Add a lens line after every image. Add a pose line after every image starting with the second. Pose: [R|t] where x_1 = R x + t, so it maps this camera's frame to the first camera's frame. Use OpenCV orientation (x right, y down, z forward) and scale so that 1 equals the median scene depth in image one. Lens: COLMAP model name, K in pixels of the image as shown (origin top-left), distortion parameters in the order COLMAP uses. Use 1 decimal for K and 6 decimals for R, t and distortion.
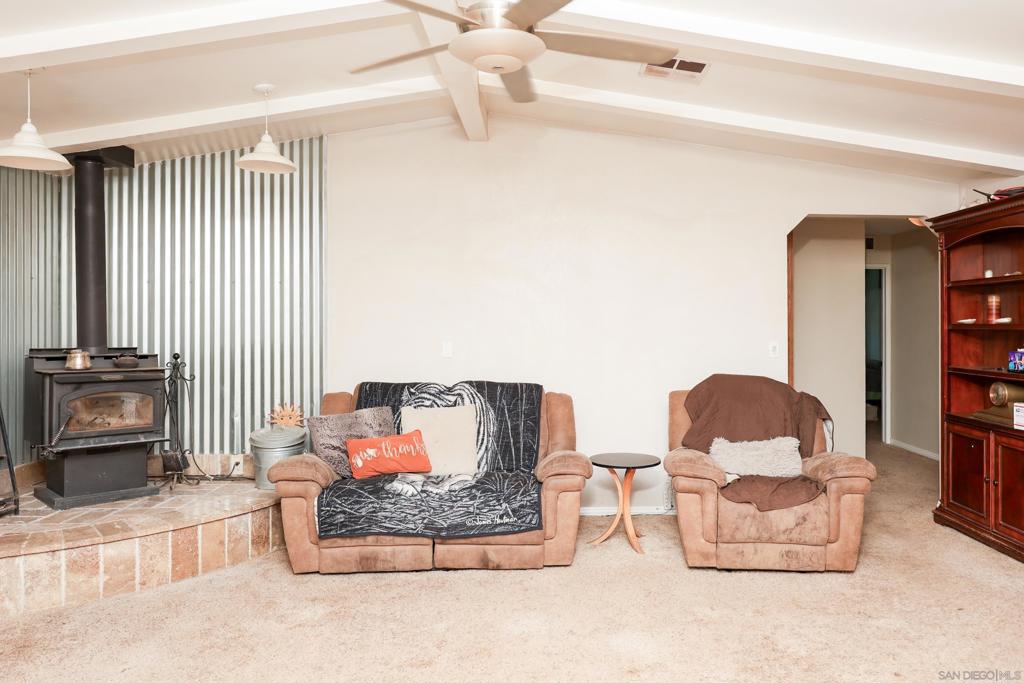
lens RADIAL K [[707.7, 0, 513.8], [0, 707.7, 326.1], [0, 0, 1]] dist [-0.001083, 0.000416]
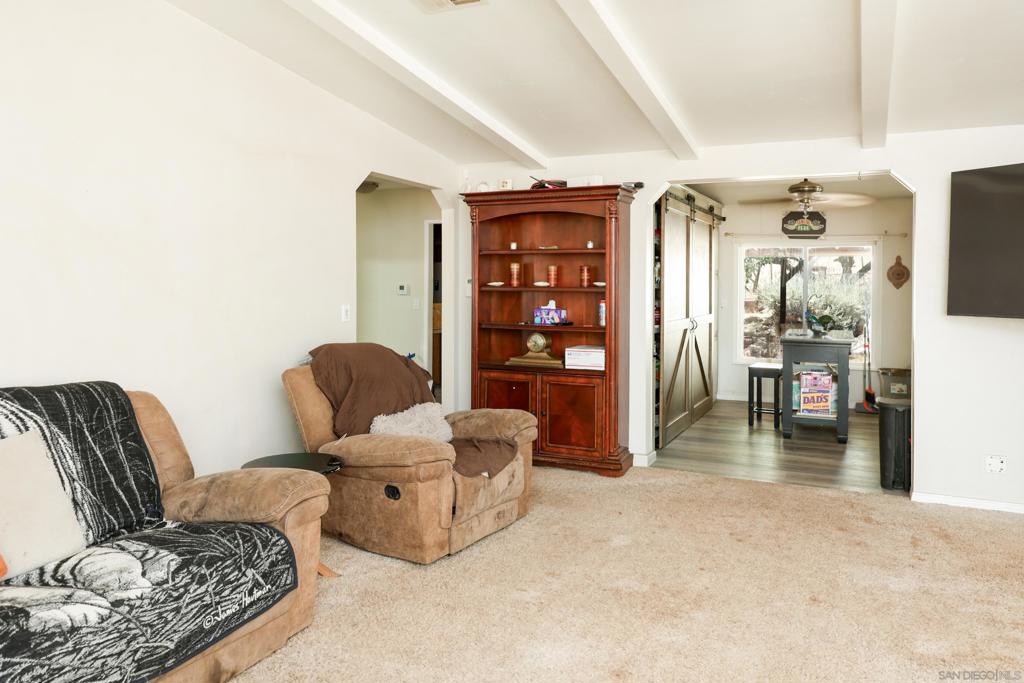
lens RADIAL K [[736.8, 0, 510.6], [0, 736.8, 286.6], [0, 0, 1]] dist [-0.002064, 0.000151]
pose [[0.398904, 0.000105, 0.916993, -0.513221], [-0.006634, 0.999974, 0.002771, -0.006461], [-0.916969, -0.007189, 0.398894, 0.512213]]
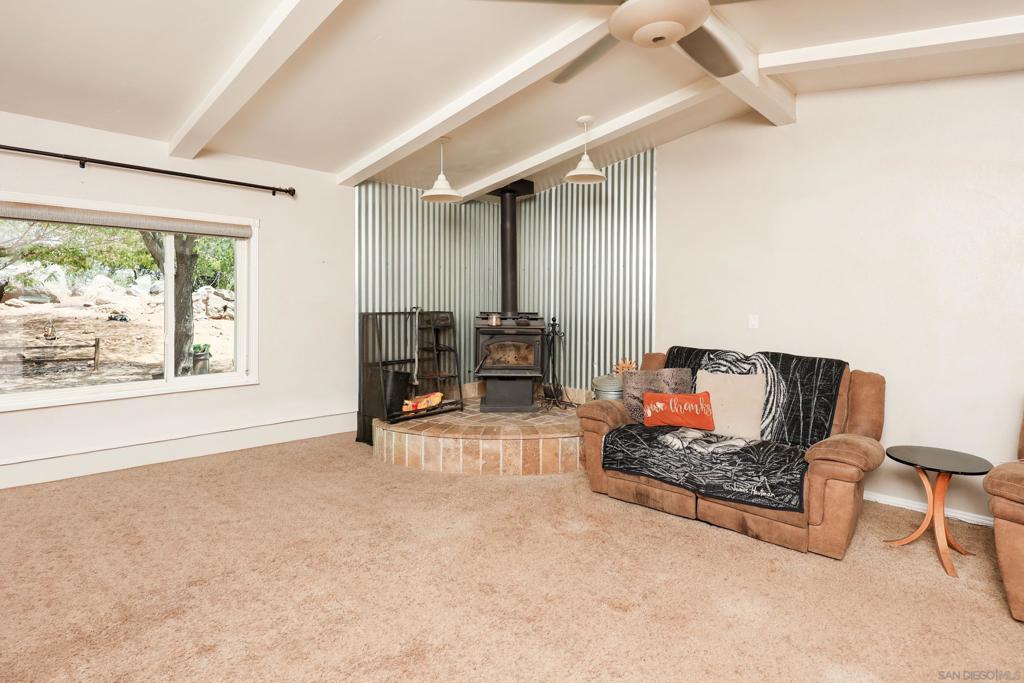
lens RADIAL K [[502.7, 0, 509.8], [0, 502.7, 302.7], [0, 0, 1]] dist [0.002415, 0.001146]
pose [[0.746737, 0.011740, -0.665015, 0.187607], [-0.005986, 0.999922, 0.010931, -0.003283], [0.665092, -0.004182, 0.746750, 0.218419]]
